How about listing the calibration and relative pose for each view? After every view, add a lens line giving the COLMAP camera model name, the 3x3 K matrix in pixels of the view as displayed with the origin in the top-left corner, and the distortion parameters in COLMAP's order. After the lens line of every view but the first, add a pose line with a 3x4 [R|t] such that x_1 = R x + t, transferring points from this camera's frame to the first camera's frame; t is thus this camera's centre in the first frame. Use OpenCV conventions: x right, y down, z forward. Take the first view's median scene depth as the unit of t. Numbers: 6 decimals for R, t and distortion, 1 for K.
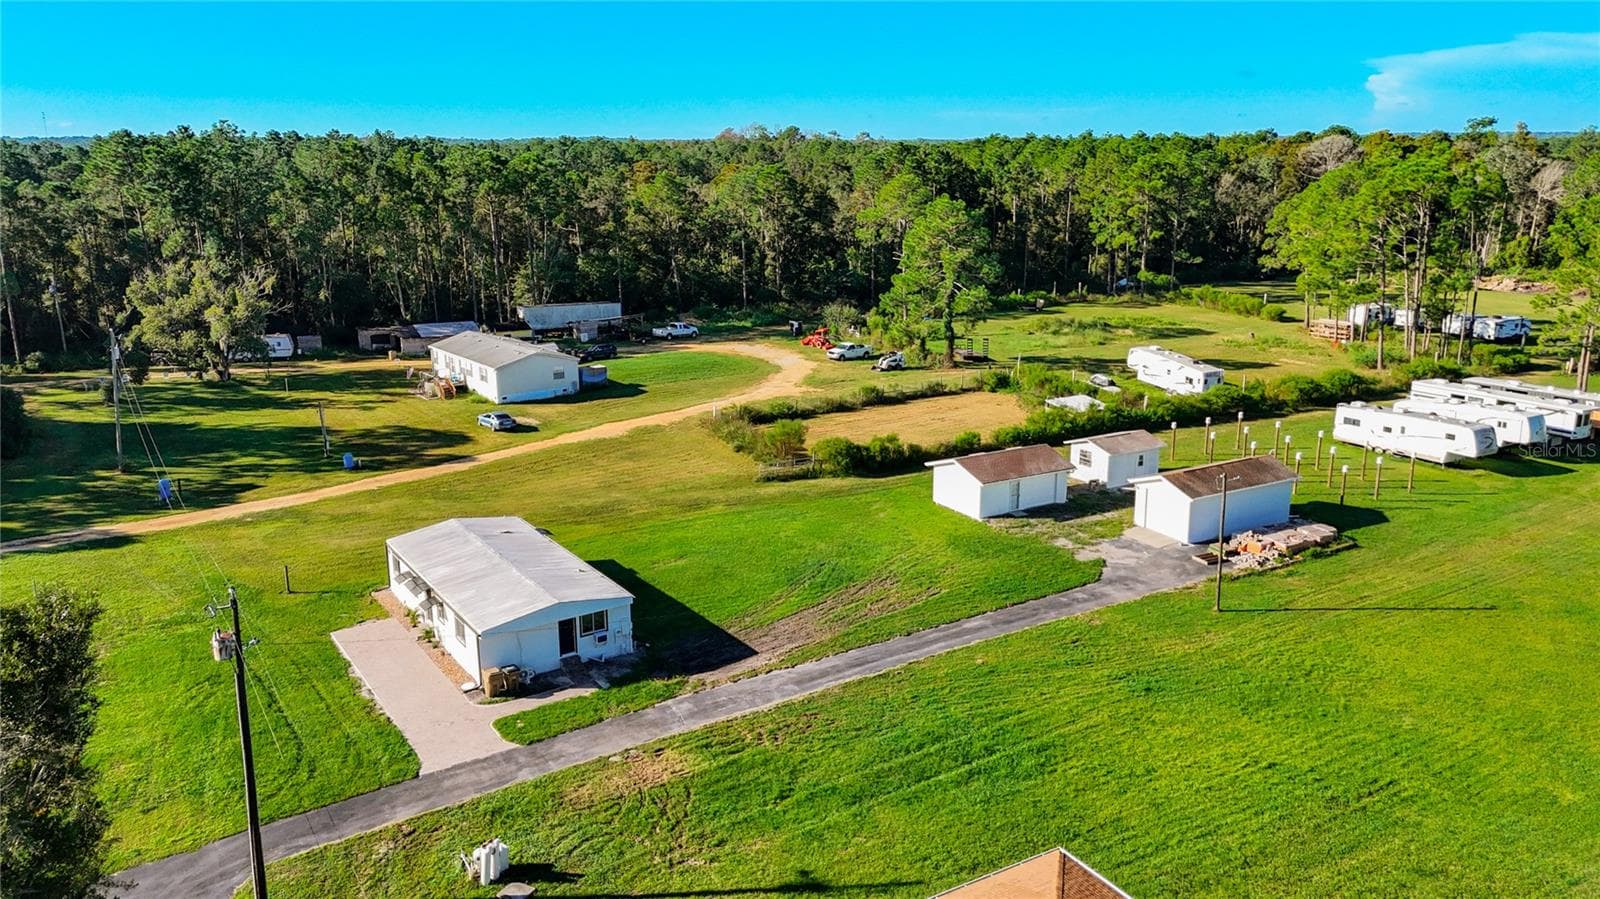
lens RADIAL K [[1174.4, 0, 801.2], [0, 1174.4, 451.1], [0, 0, 1]] dist [0.083513, -0.085127]
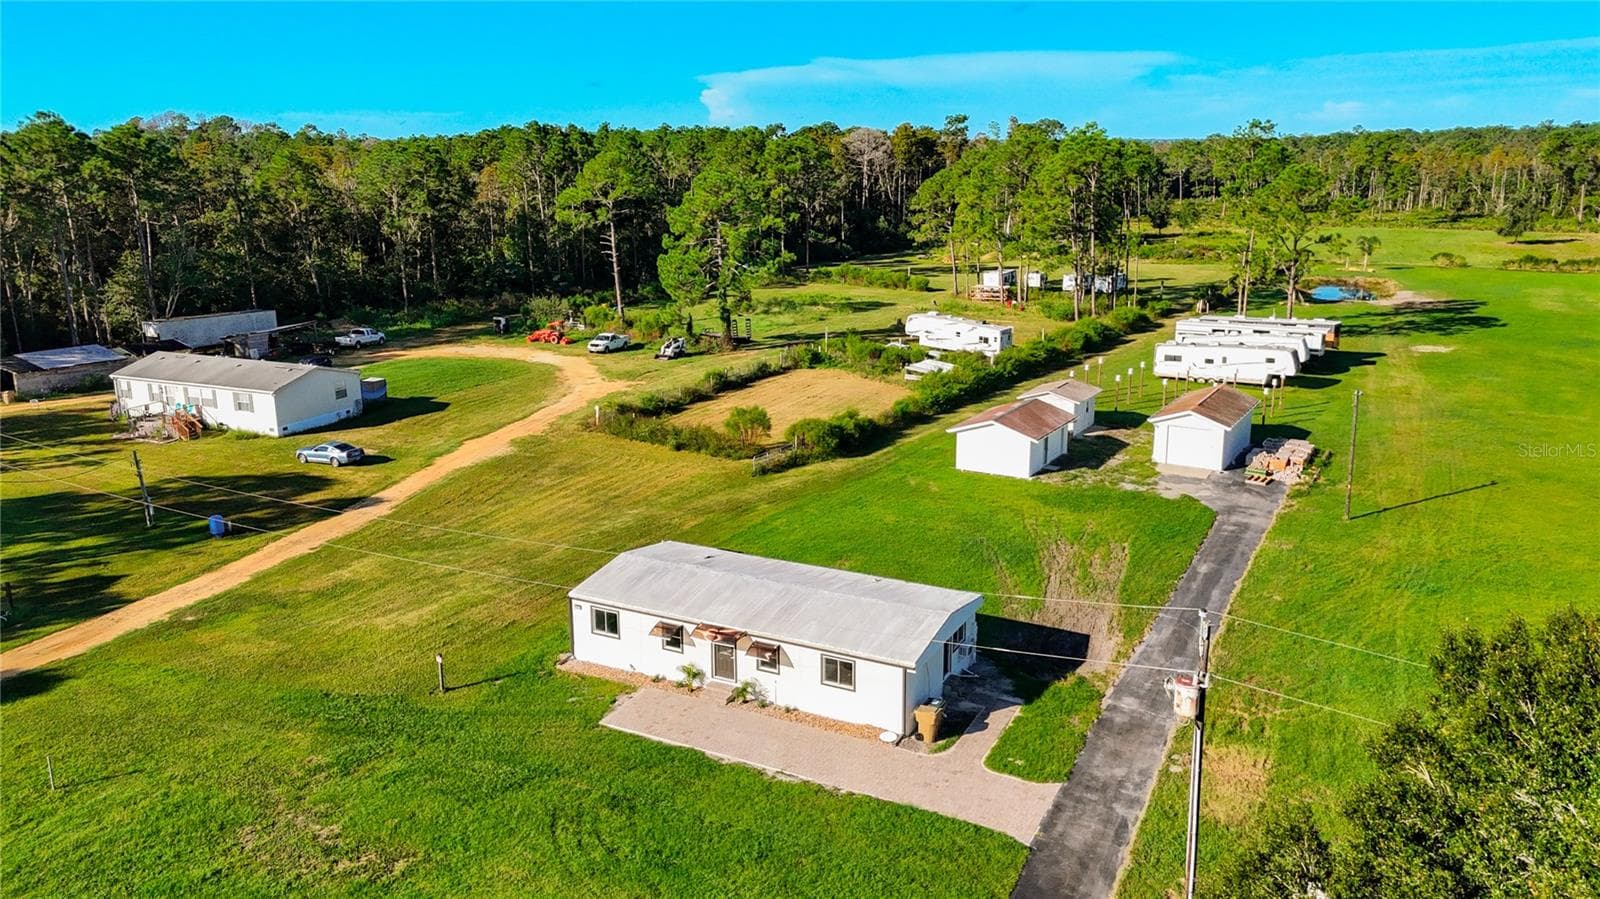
lens RADIAL K [[1177.8, 0, 801.9], [0, 1177.8, 444.0], [0, 0, 1]] dist [0.091116, -0.102043]
pose [[0.874313, -0.118080, 0.470780, -0.468339], [0.123109, 0.992187, 0.020225, -0.012791], [-0.469490, 0.040274, 0.882019, 0.222648]]
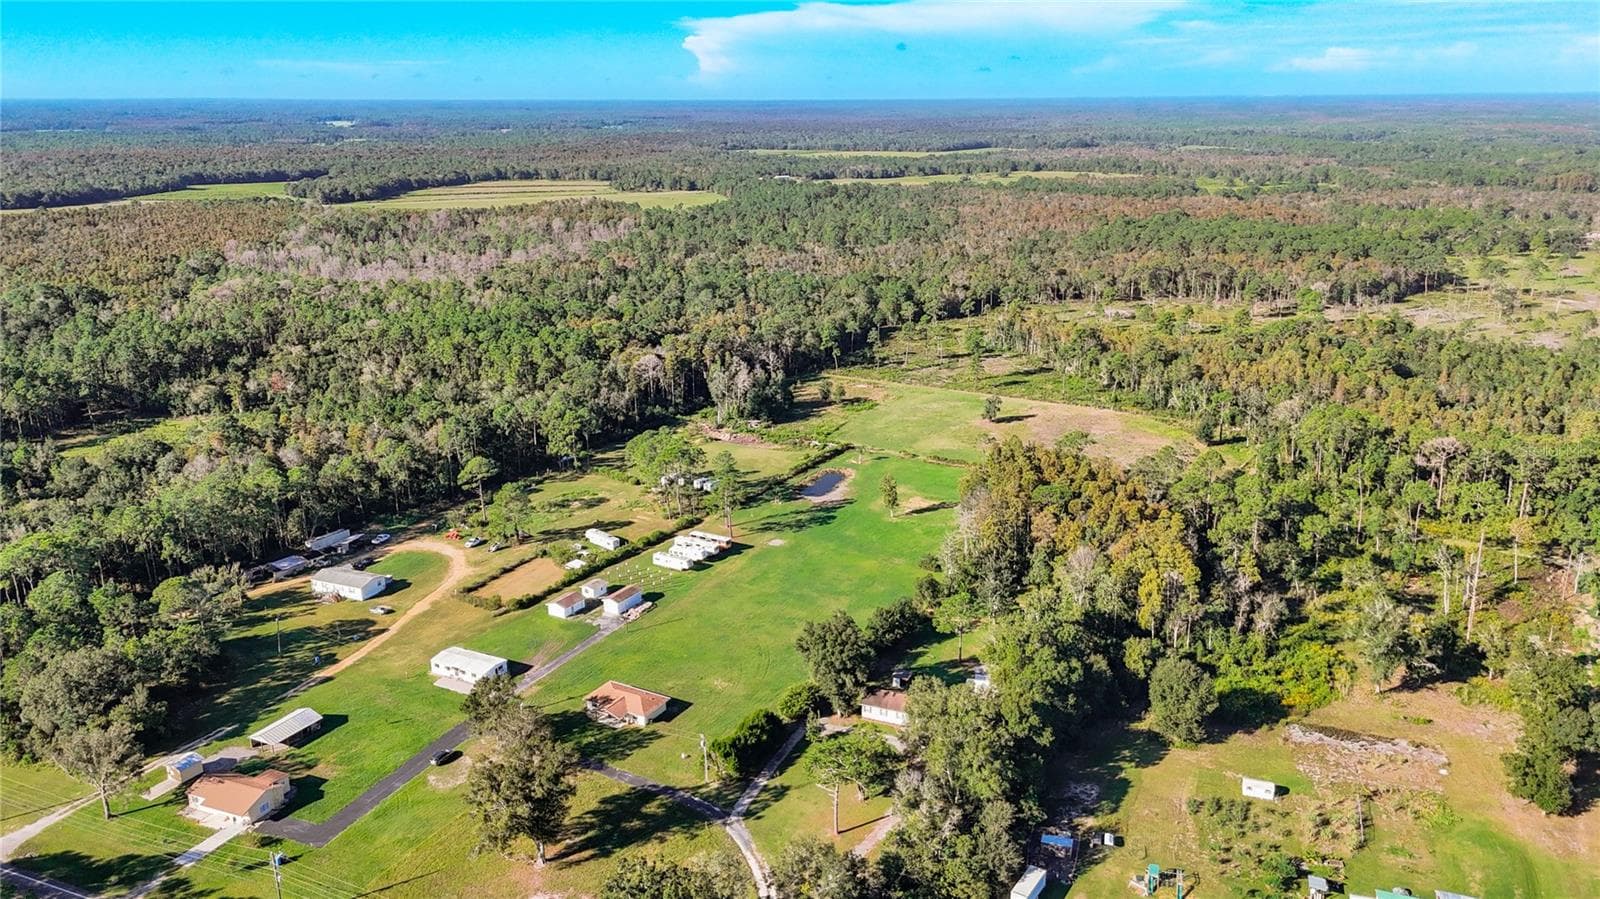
lens RADIAL K [[1177.8, 0, 801.9], [0, 1177.8, 444.0], [0, 0, 1]] dist [0.091116, -0.102043]
pose [[0.870554, -0.139189, 0.471978, -0.880730], [0.125813, 0.990240, 0.059968, -0.612728], [-0.475718, 0.007176, 0.879569, -2.636008]]
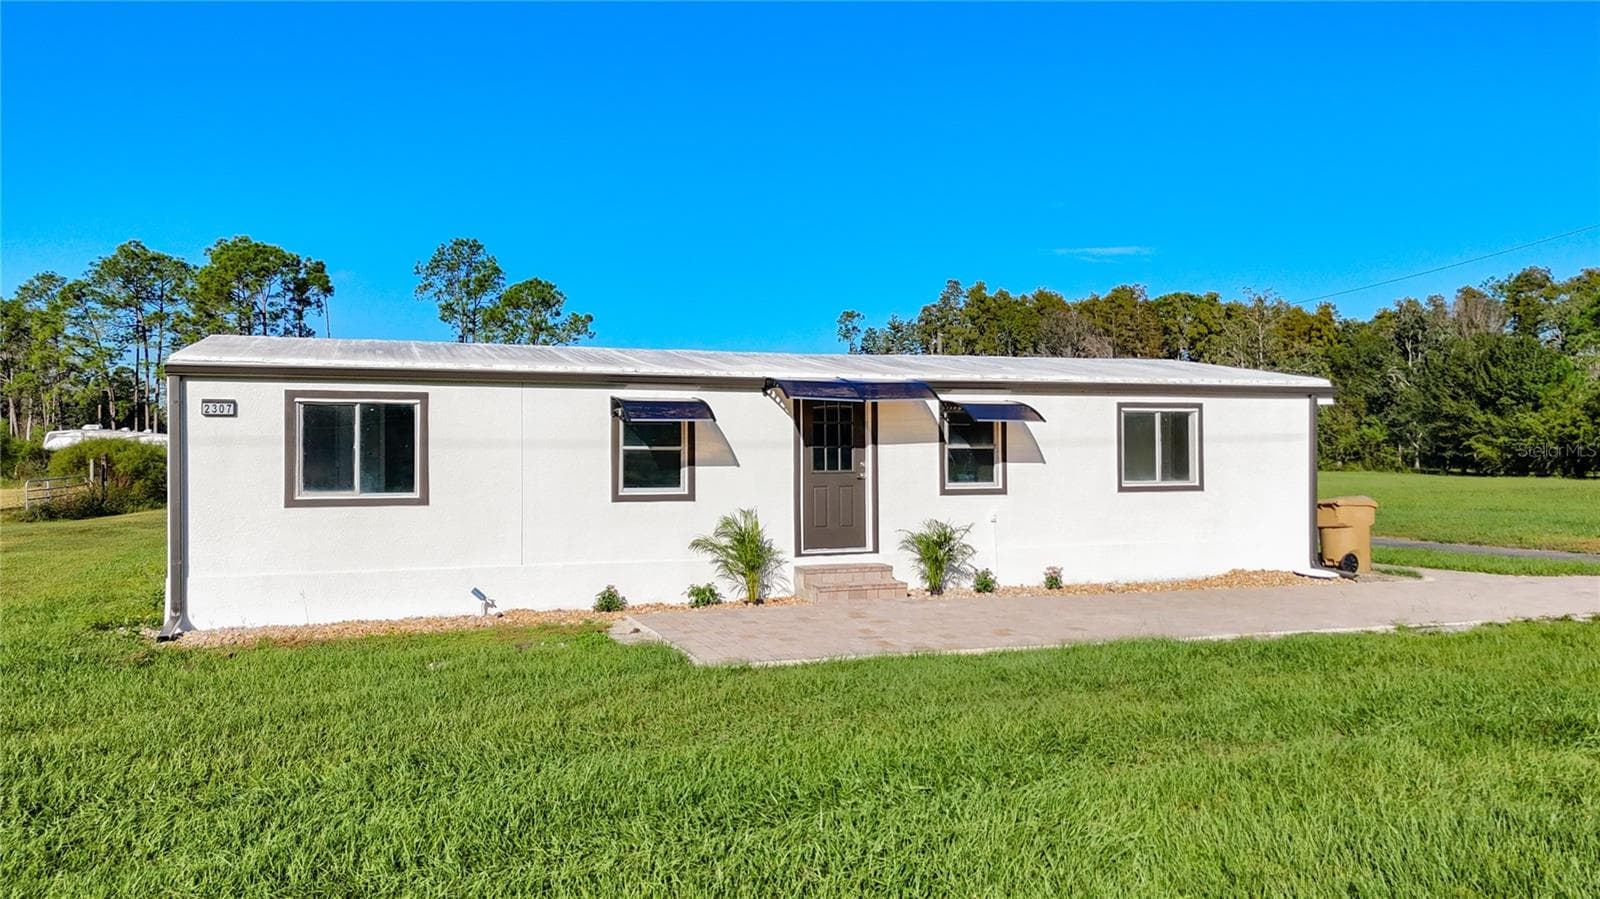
lens RADIAL K [[1177.8, 0, 801.9], [0, 1177.8, 444.0], [0, 0, 1]] dist [0.091116, -0.102043]
pose [[0.229320, 0.006933, 0.973326, -0.426022], [0.248868, 0.966319, -0.065517, 0.104976], [-0.940998, 0.257254, 0.219871, 0.723323]]
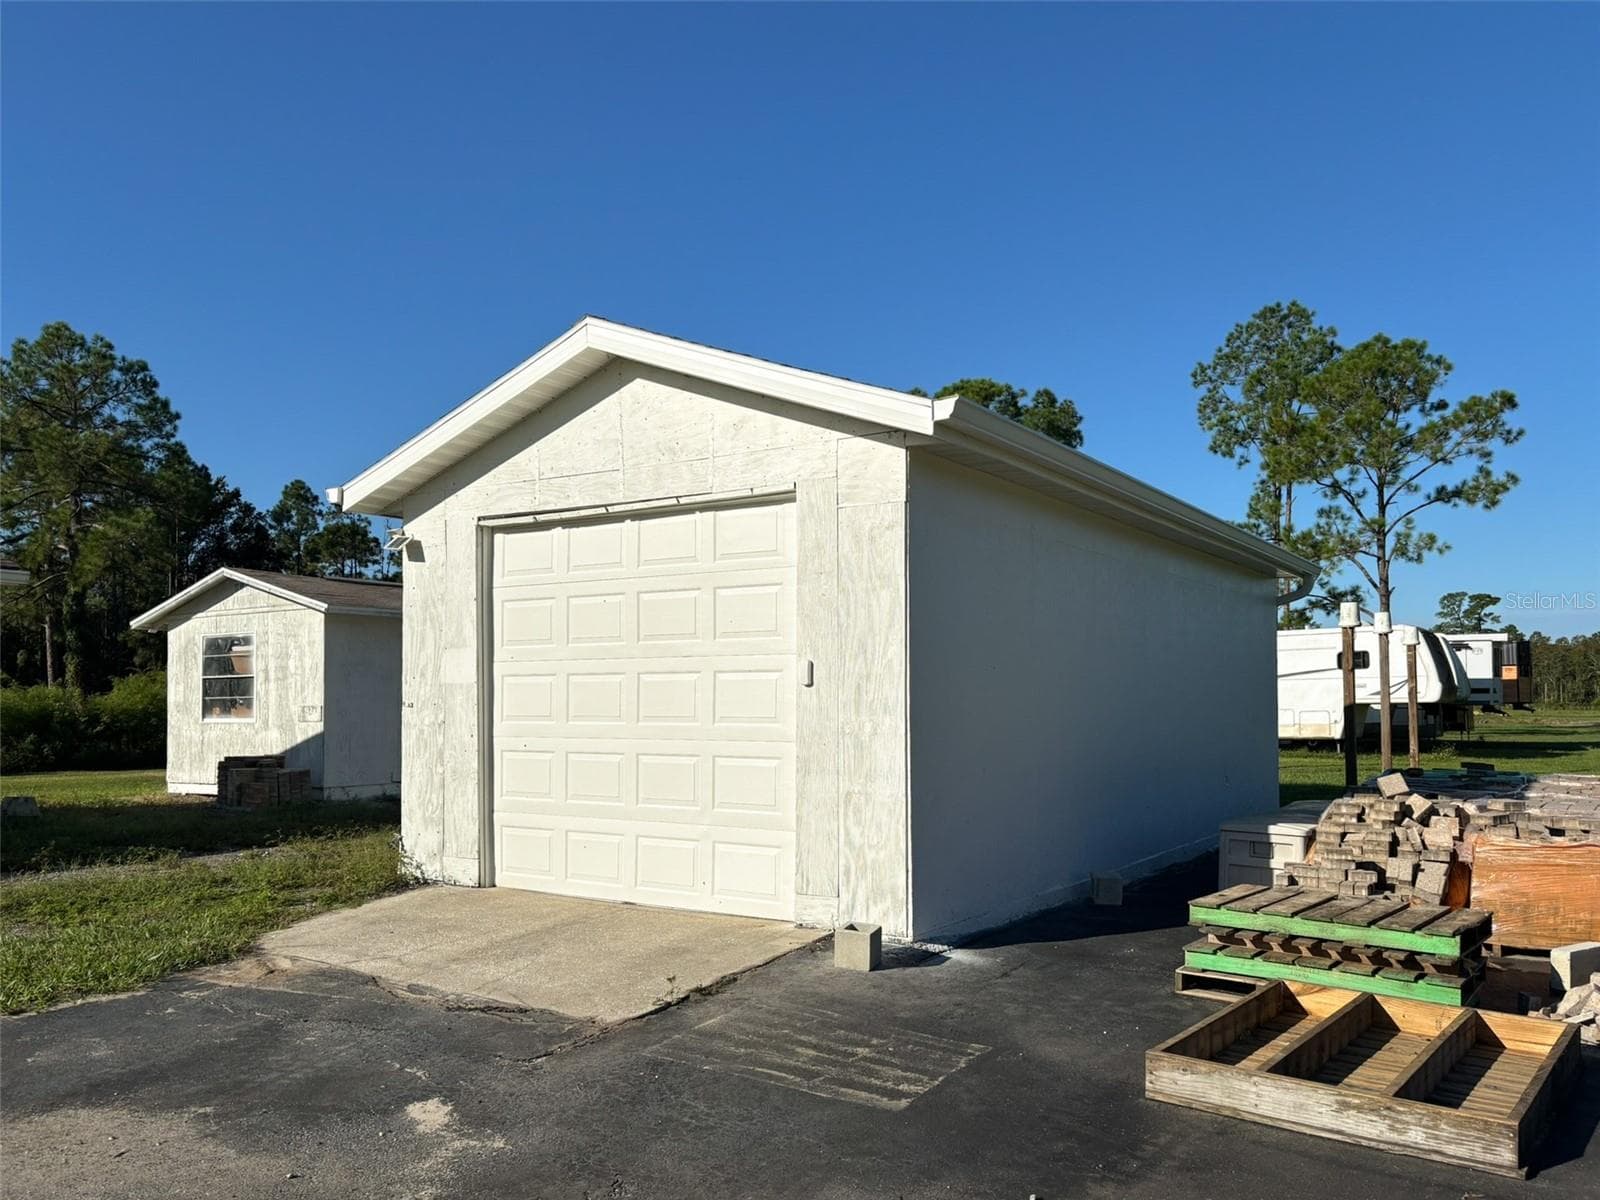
lens RADIAL K [[1231.4, 0, 797.2], [0, 1231.4, 665.9], [0, 0, 1]] dist [0.044411, -0.041341]
pose [[0.894857, 0.016361, 0.446053, 0.258656], [0.109388, 0.960815, -0.254694, 0.075584], [-0.432741, 0.276707, 0.858002, 0.859812]]
